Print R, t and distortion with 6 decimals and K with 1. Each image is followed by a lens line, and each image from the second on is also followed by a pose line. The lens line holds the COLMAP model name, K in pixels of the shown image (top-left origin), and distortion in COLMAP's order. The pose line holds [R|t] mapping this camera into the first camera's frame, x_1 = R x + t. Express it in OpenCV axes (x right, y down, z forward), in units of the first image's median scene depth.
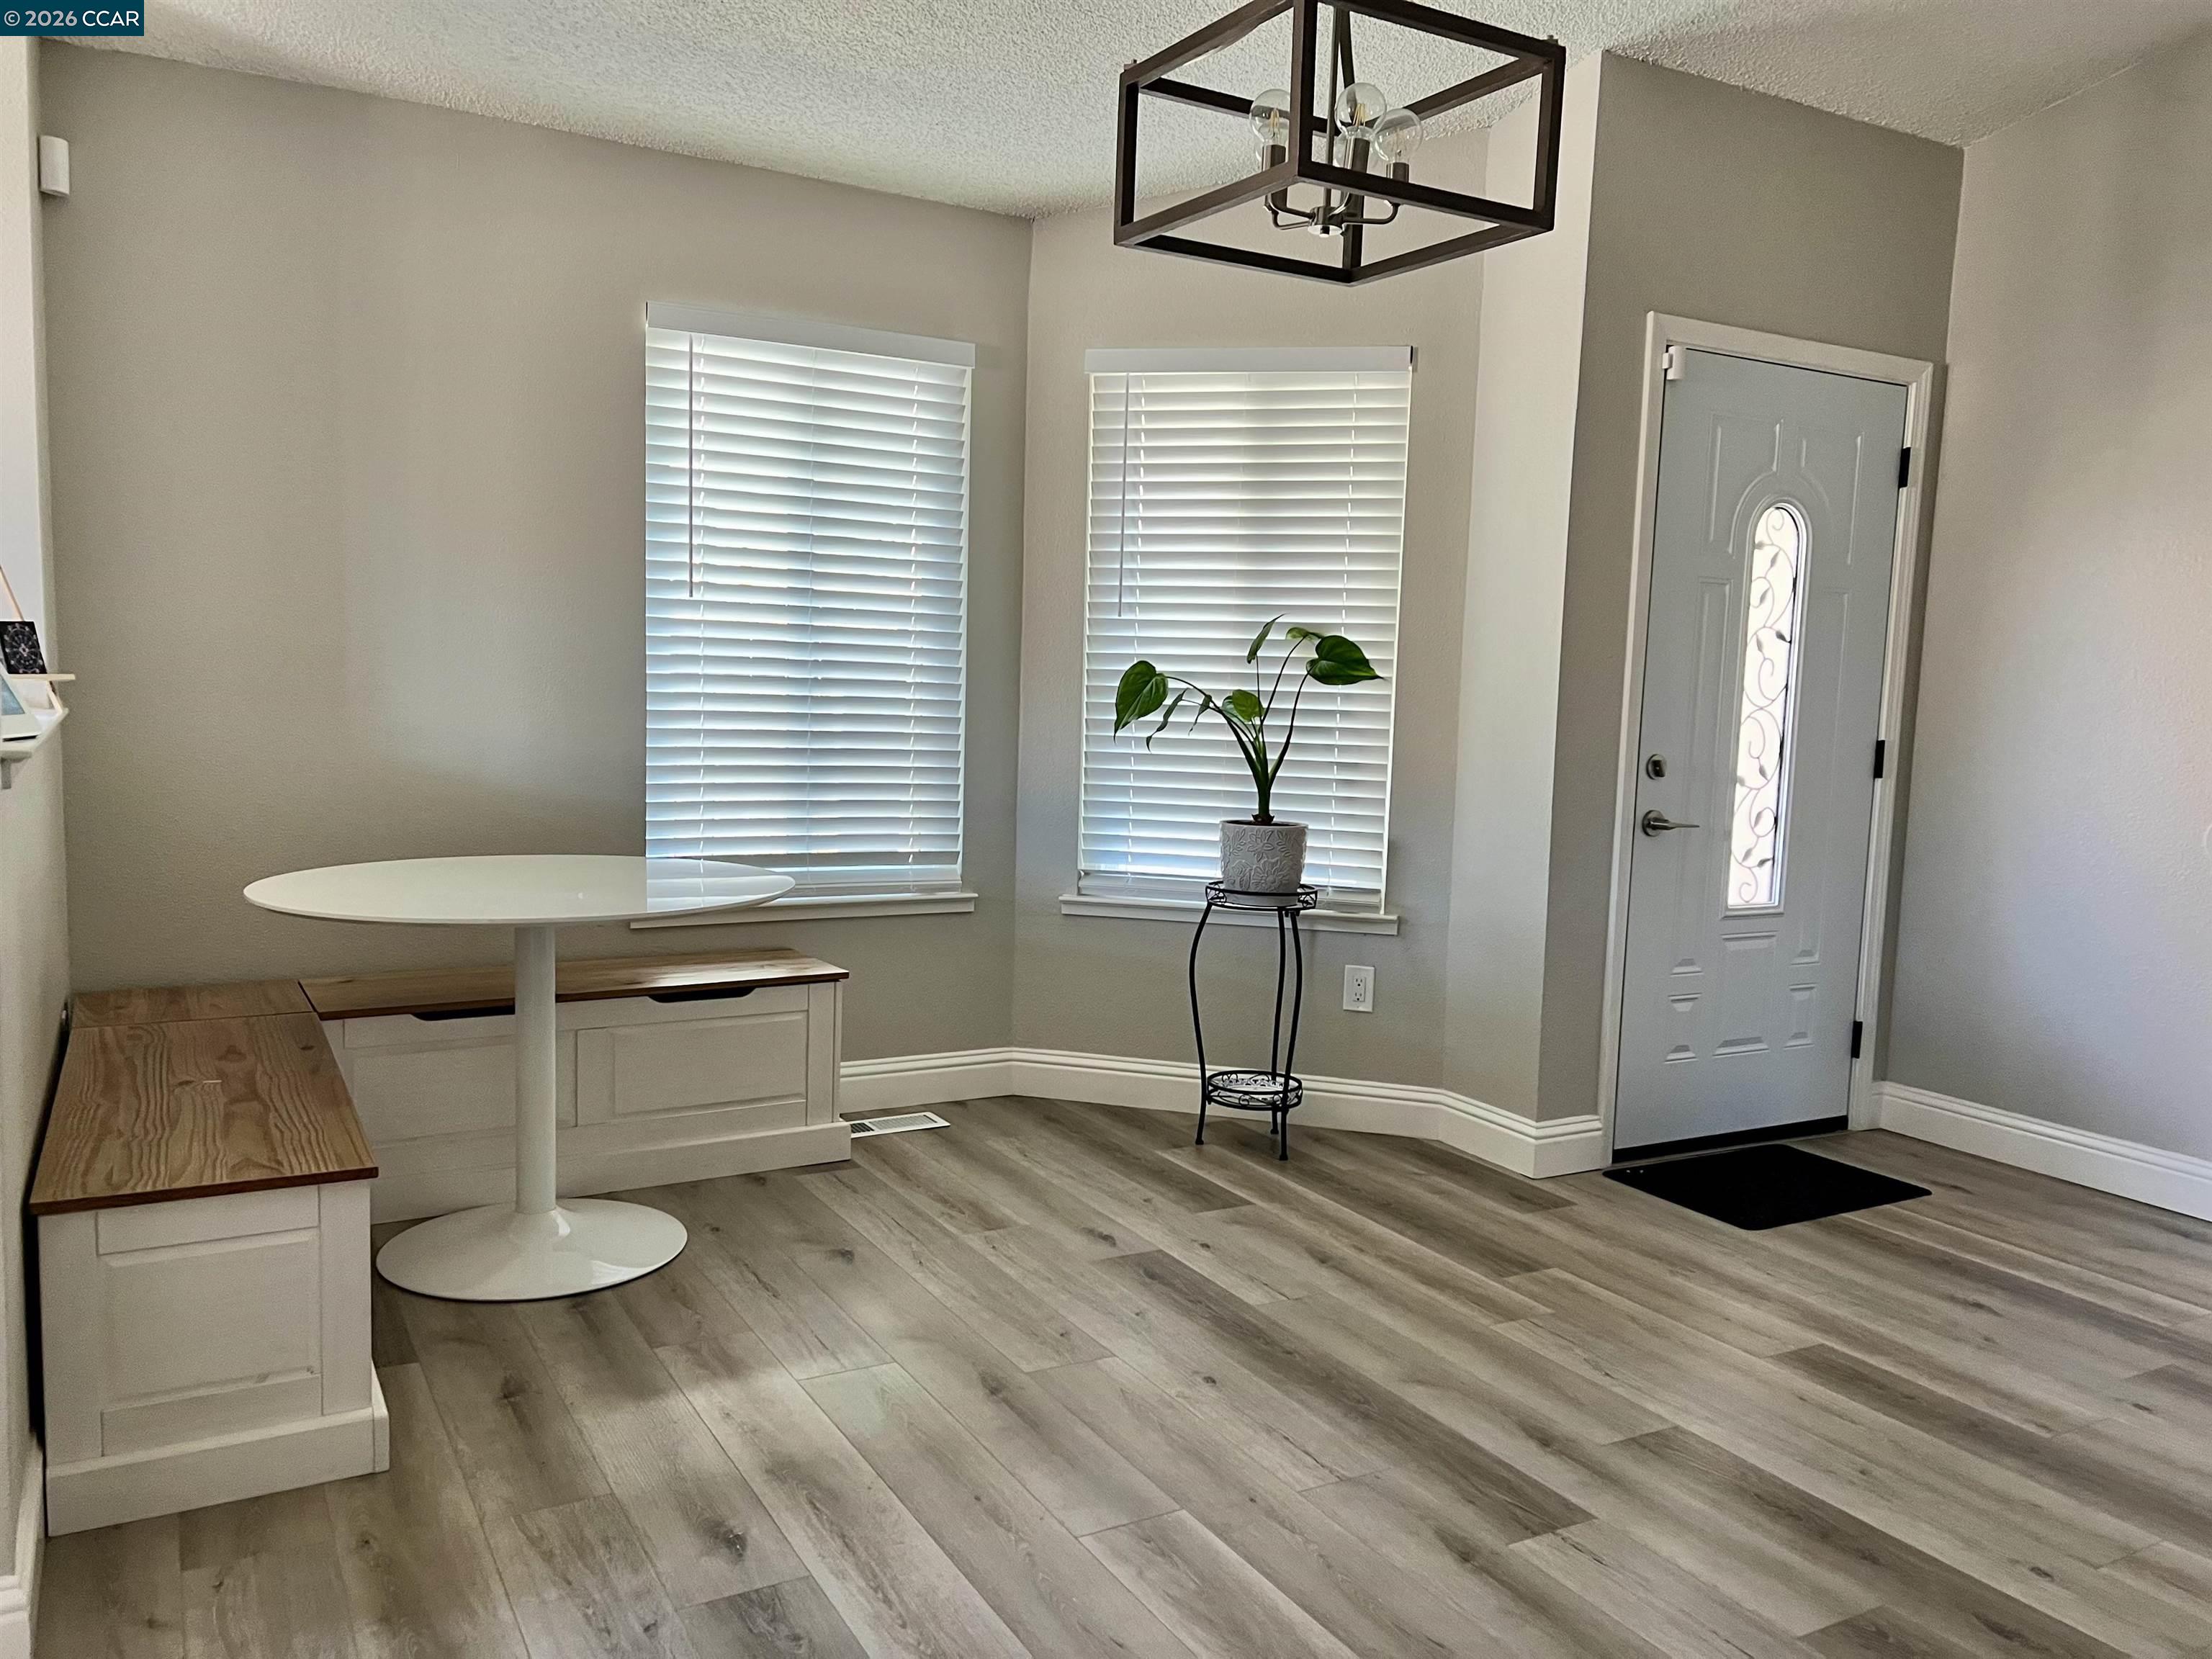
lens RADIAL K [[1674.3, 0, 1102.0], [0, 1674.3, 830.7], [0, 0, 1]] dist [0.011691, 0.016112]
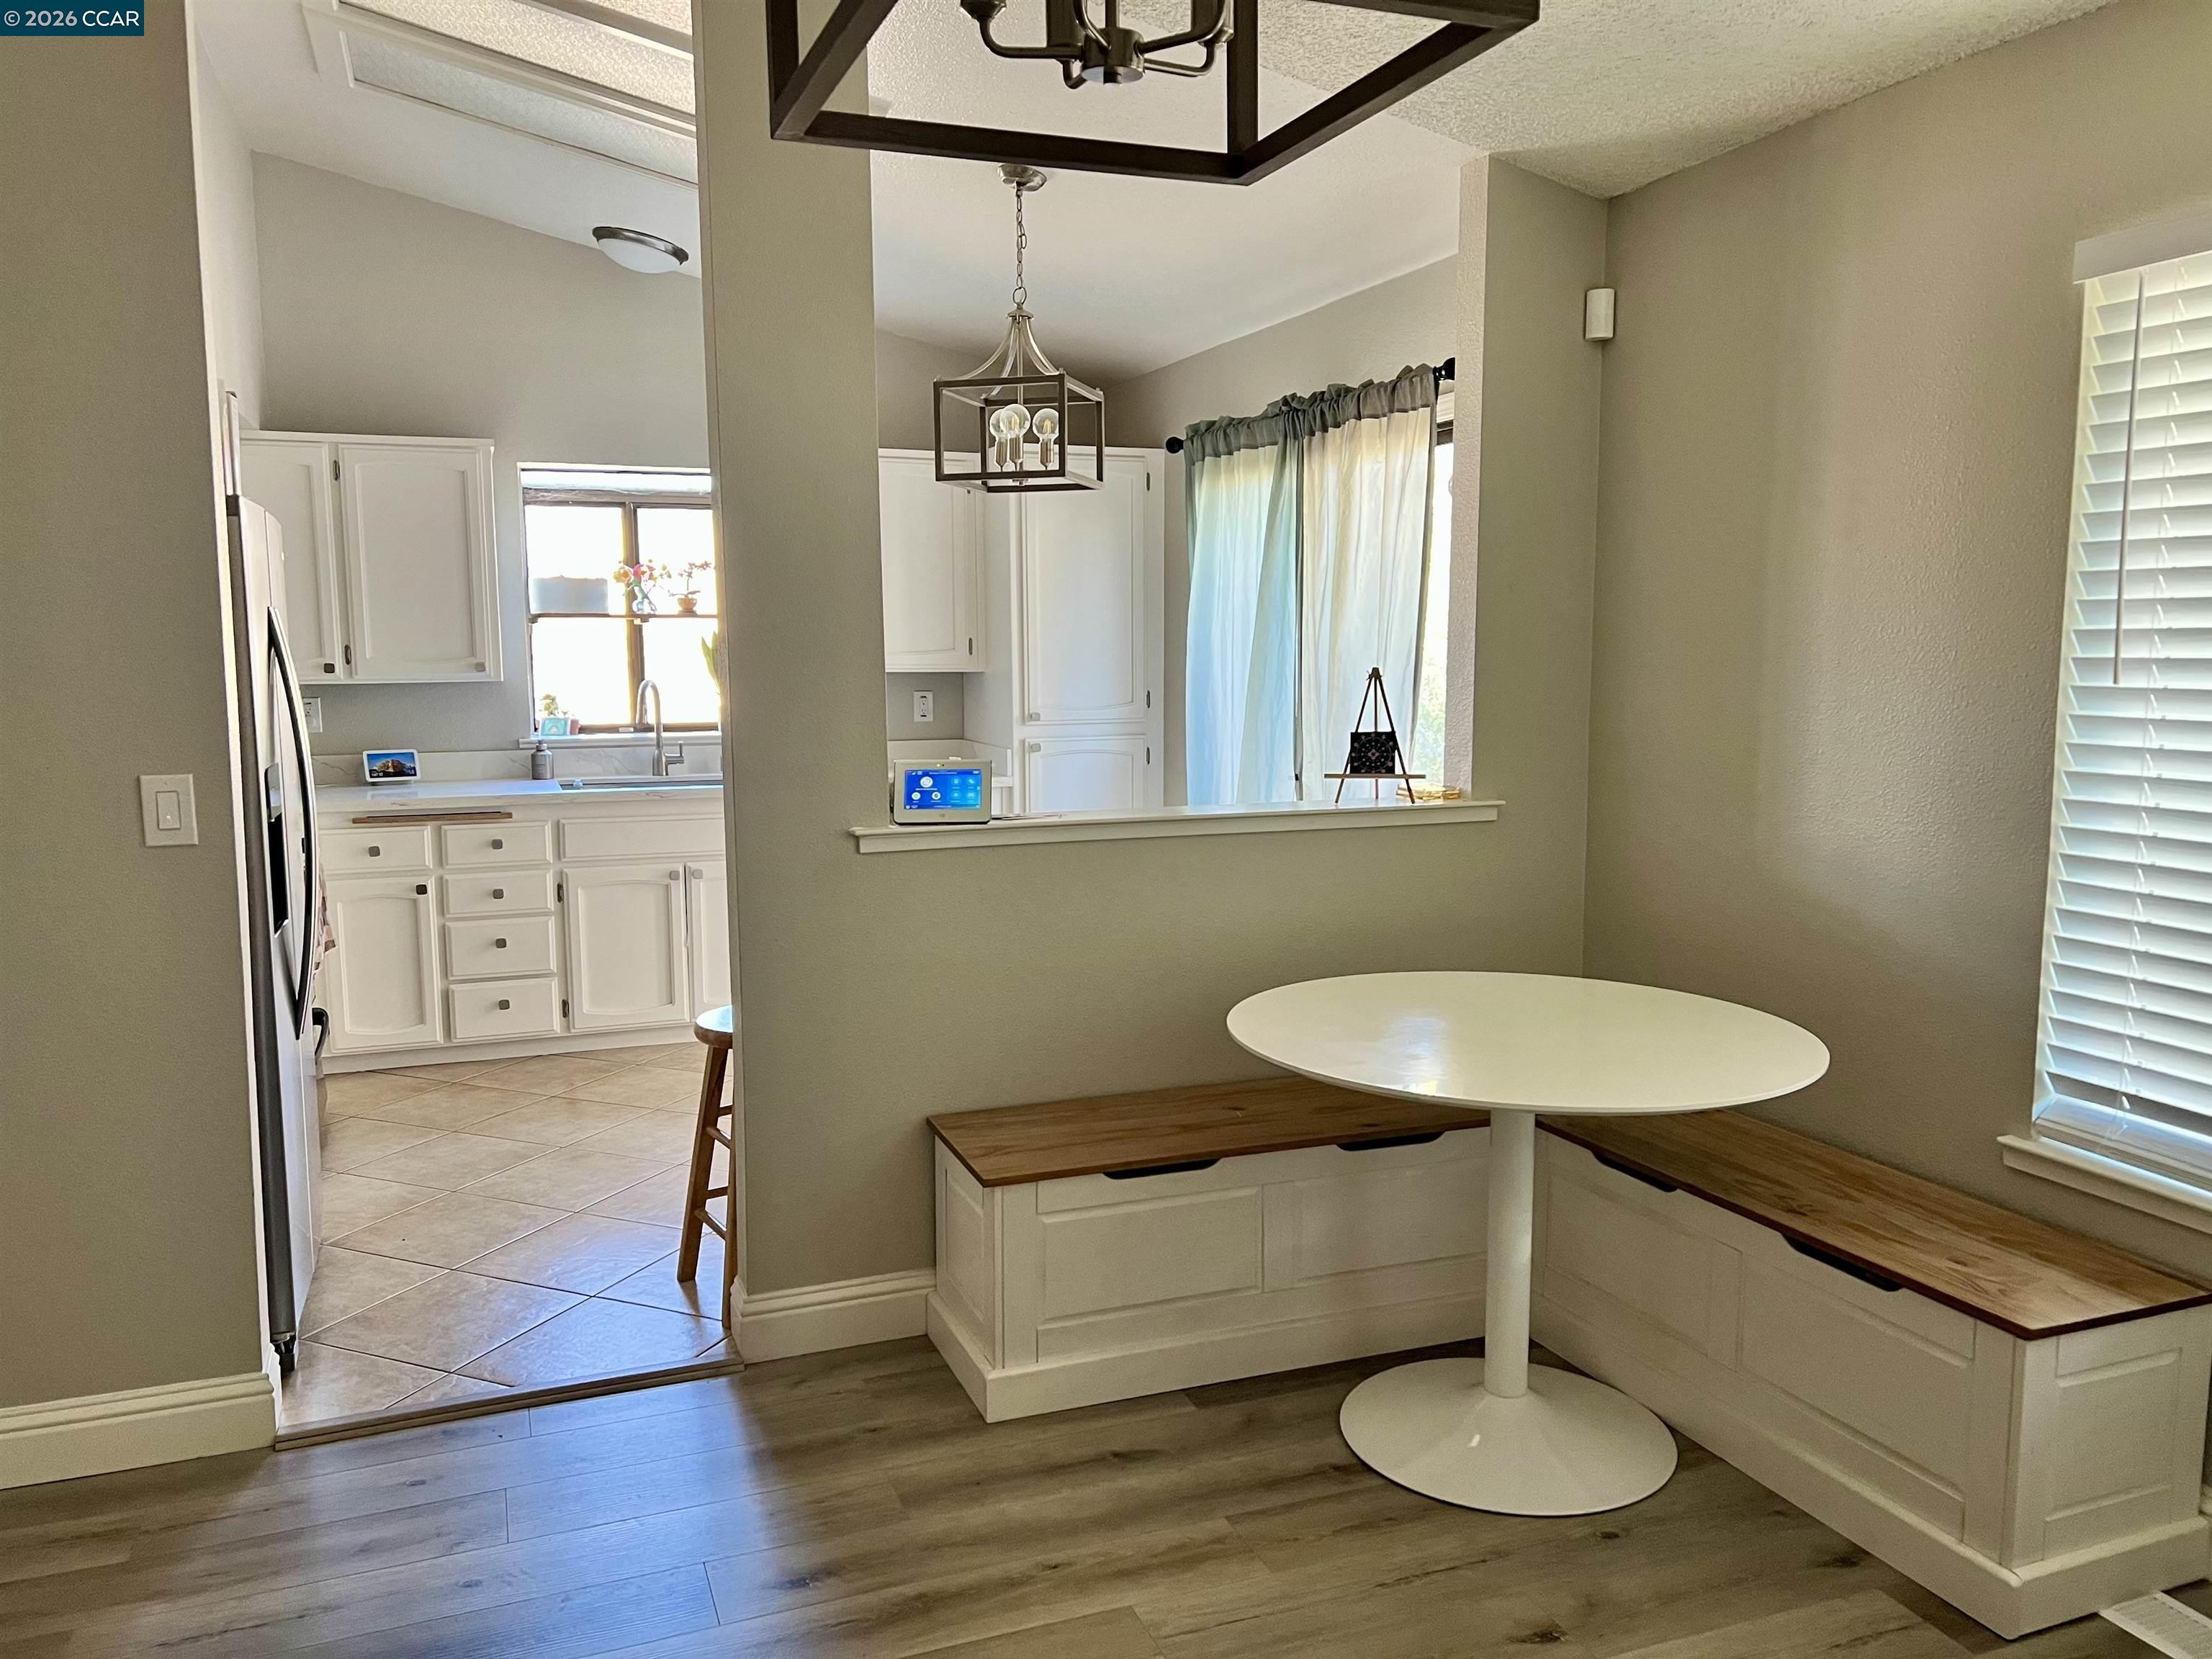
lens RADIAL K [[1674.3, 0, 1101.7], [0, 1674.3, 834.6], [0, 0, 1]] dist [0.011691, 0.016112]
pose [[-0.158829, 0.082726, -0.983834, 0.542831], [-0.090947, 0.991021, 0.098012, -0.133758], [0.983108, 0.105044, -0.149879, 0.878677]]
